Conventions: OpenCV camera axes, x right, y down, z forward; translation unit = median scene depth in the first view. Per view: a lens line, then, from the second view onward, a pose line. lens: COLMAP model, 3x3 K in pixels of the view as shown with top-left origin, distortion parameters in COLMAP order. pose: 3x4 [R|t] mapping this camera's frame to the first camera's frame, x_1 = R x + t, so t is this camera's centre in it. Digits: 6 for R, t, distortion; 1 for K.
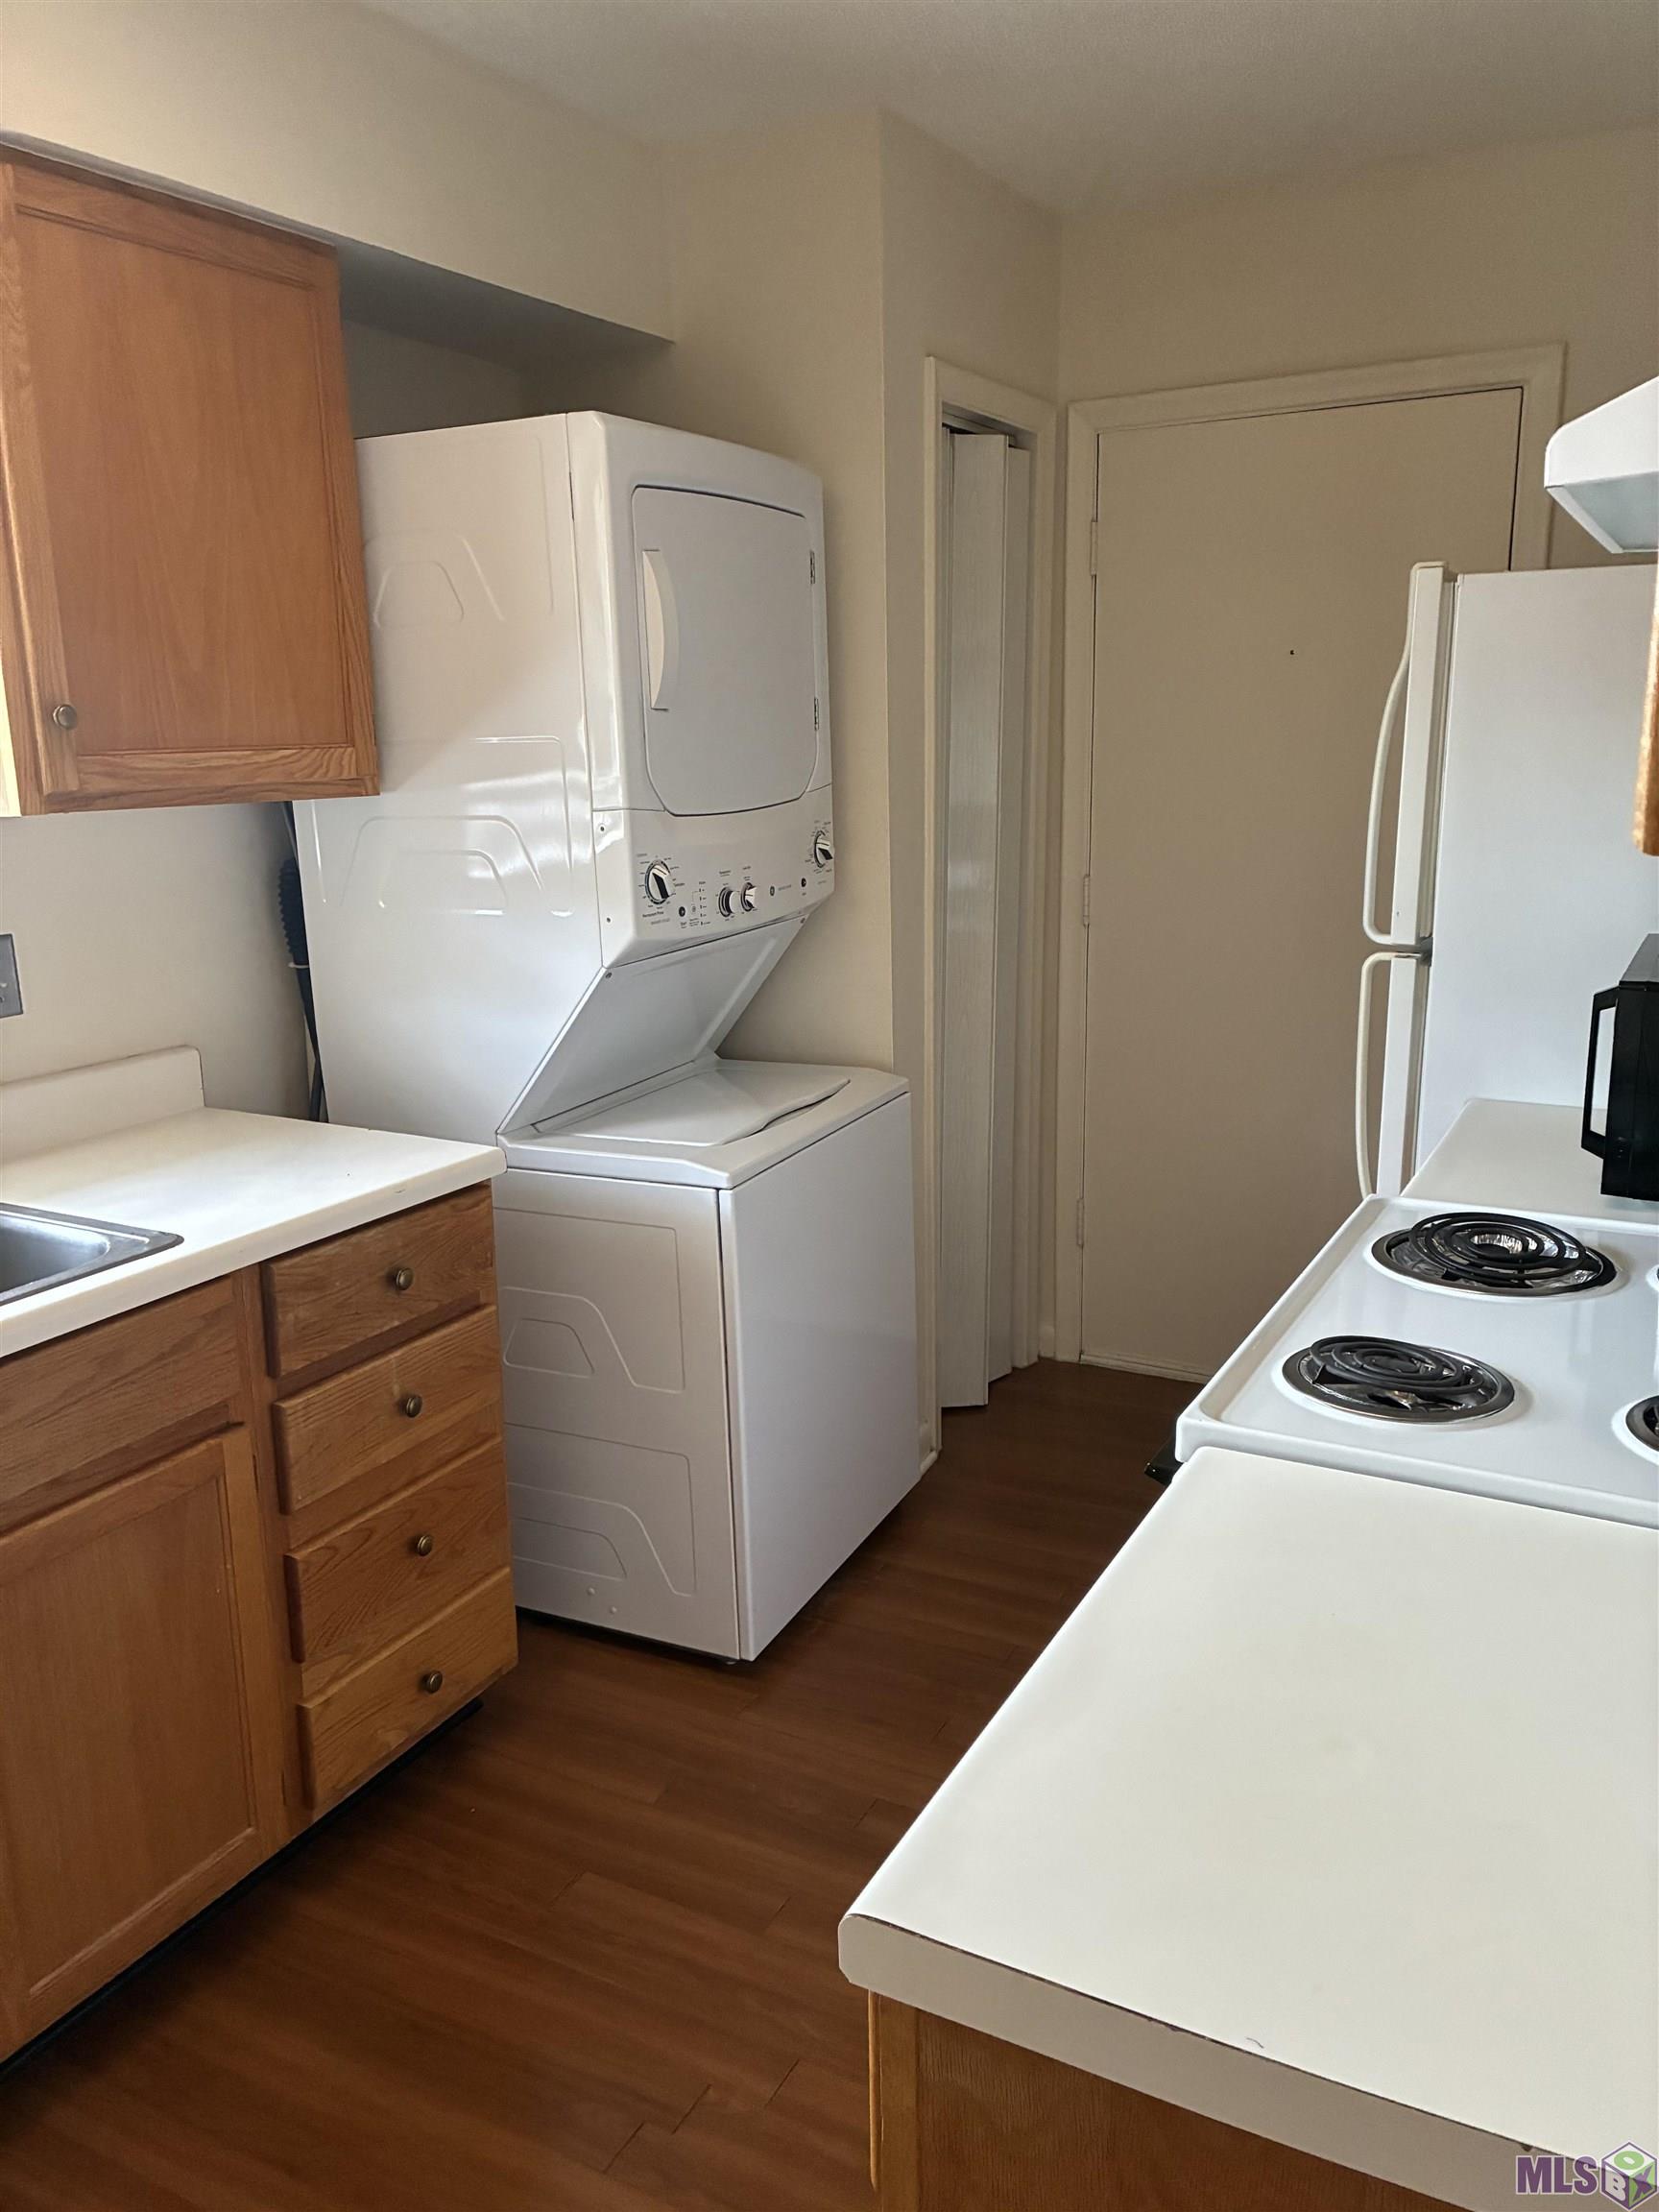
lens RADIAL K [[1643.5, 0, 831.8], [0, 1643.5, 1071.5], [0, 0, 1]] dist [0.056044, -0.071987]
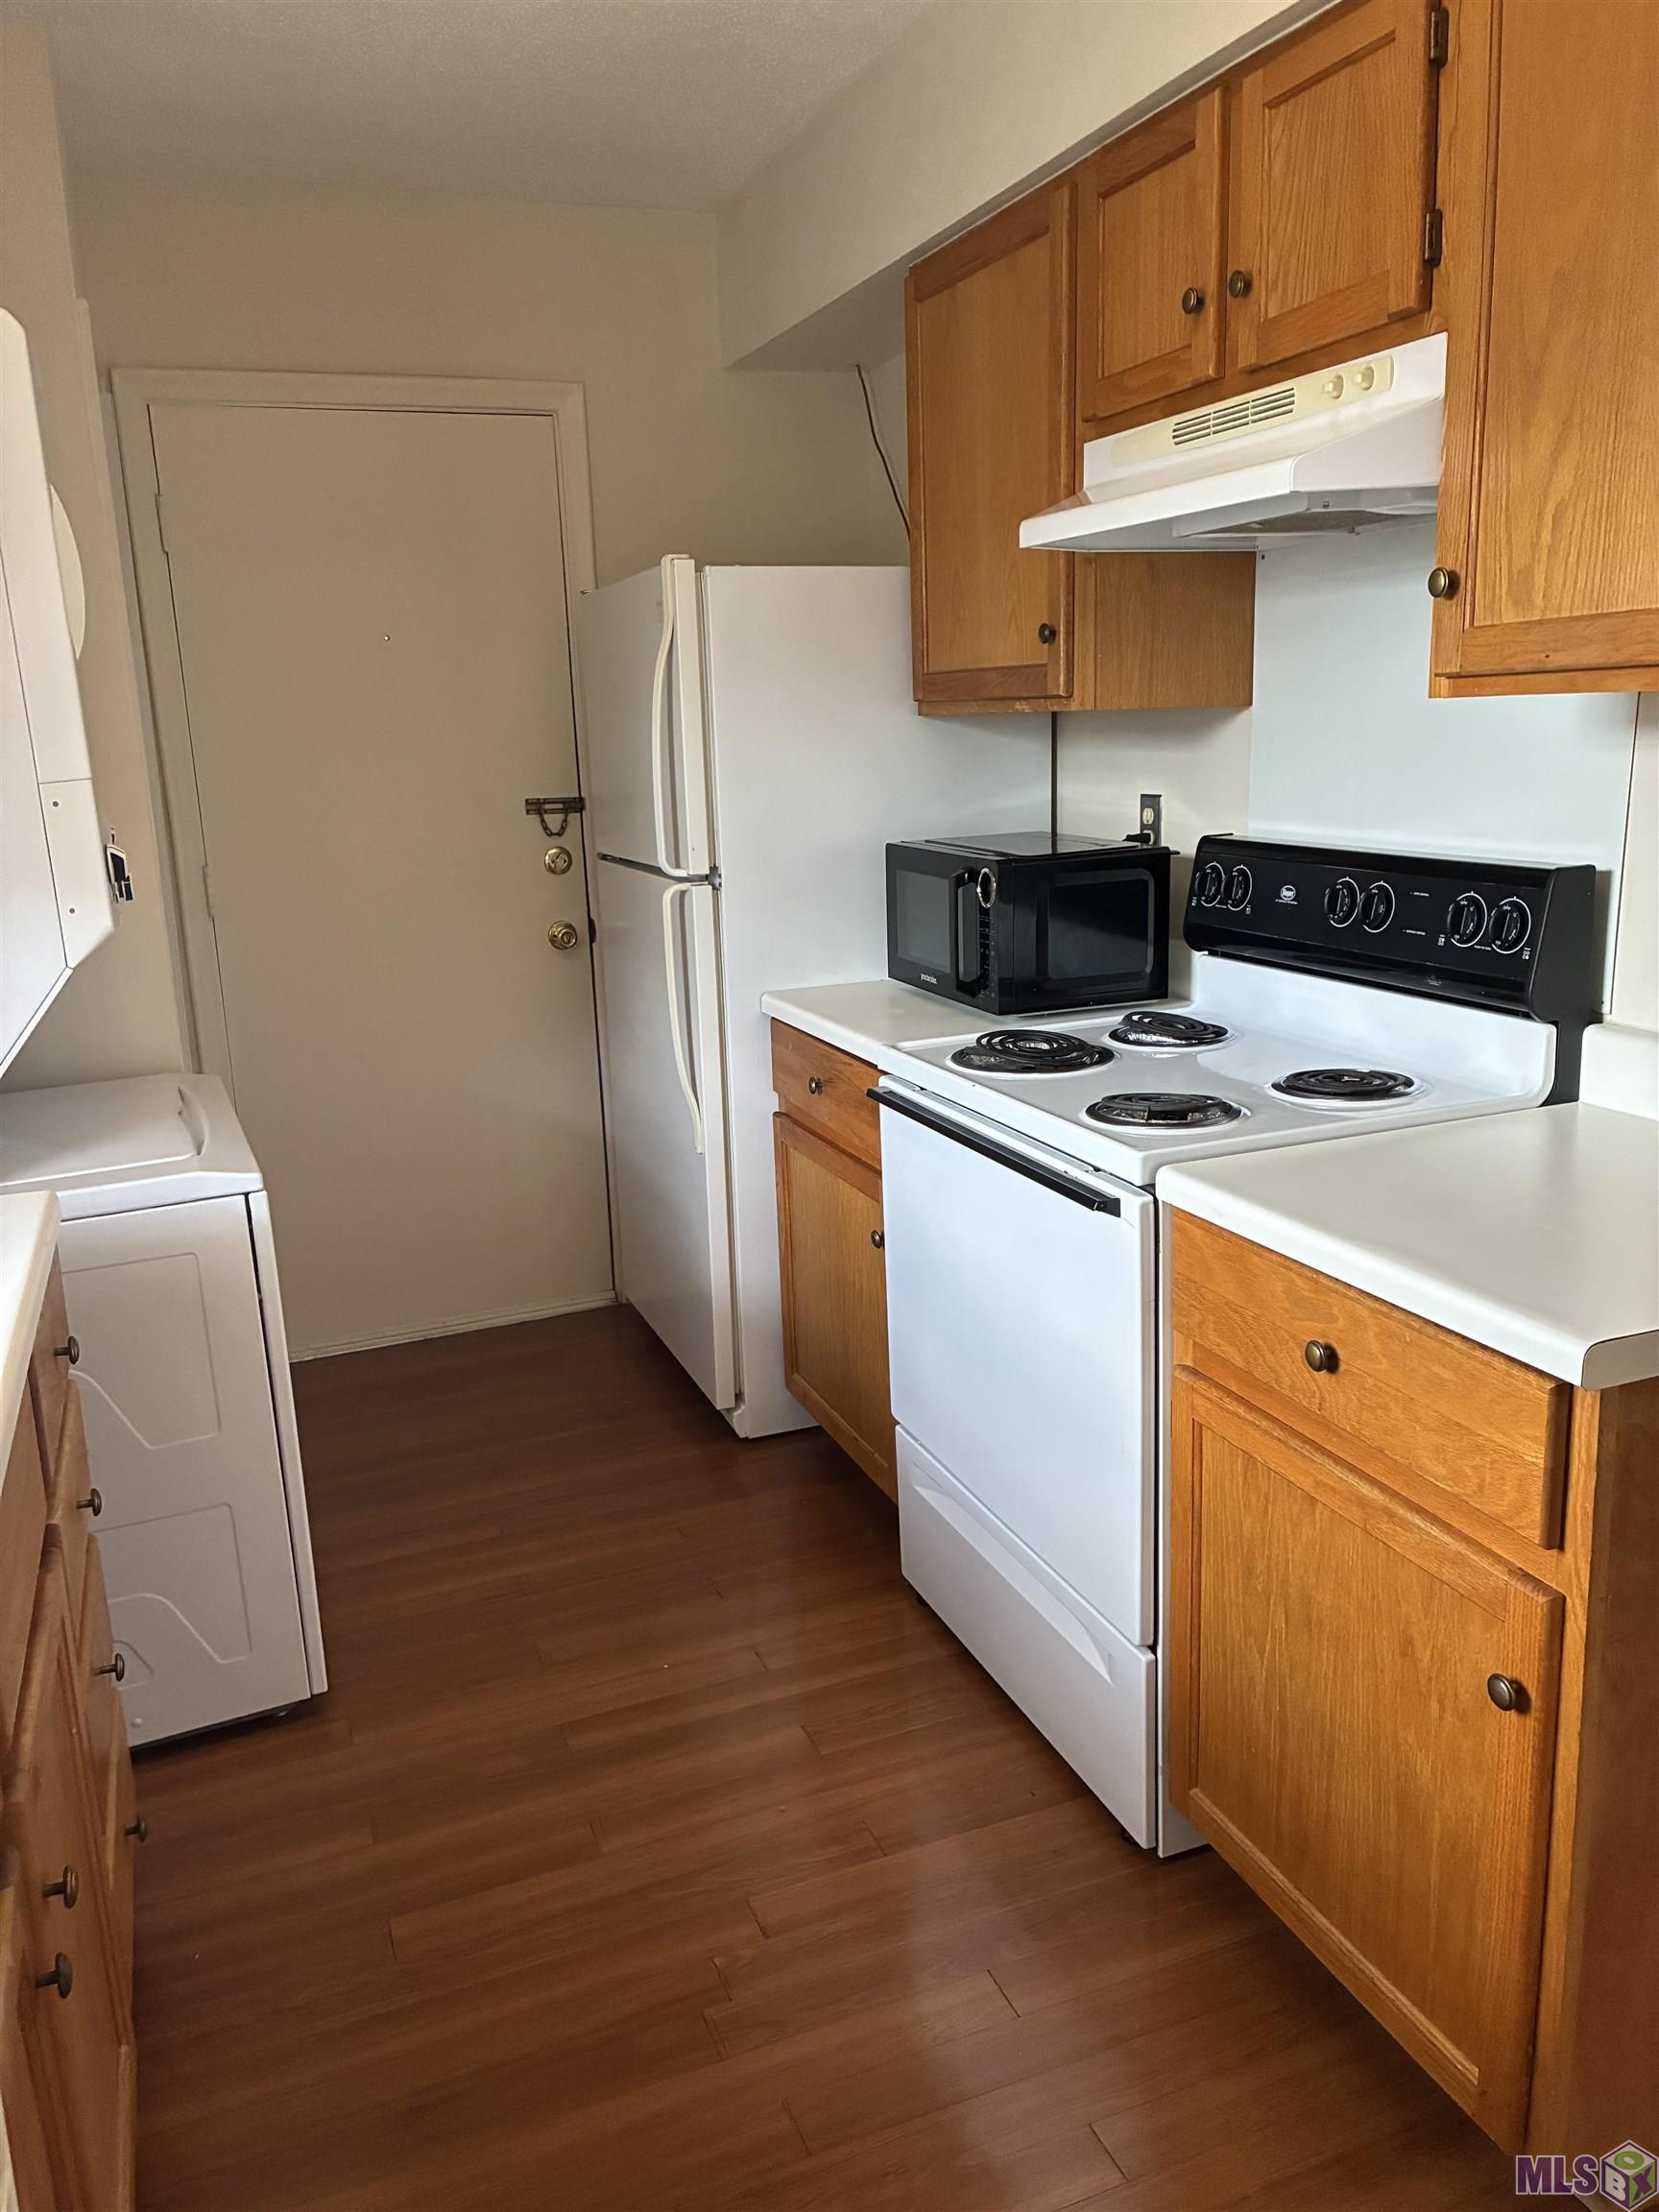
lens RADIAL K [[1643.5, 0, 831.8], [0, 1643.5, 1071.5], [0, 0, 1]] dist [0.056044, -0.071987]
pose [[0.652503, -0.168225, 0.738878, -0.504604], [0.177332, 0.981871, 0.066947, 0.001351], [-0.736745, 0.087344, 0.670505, 0.136014]]
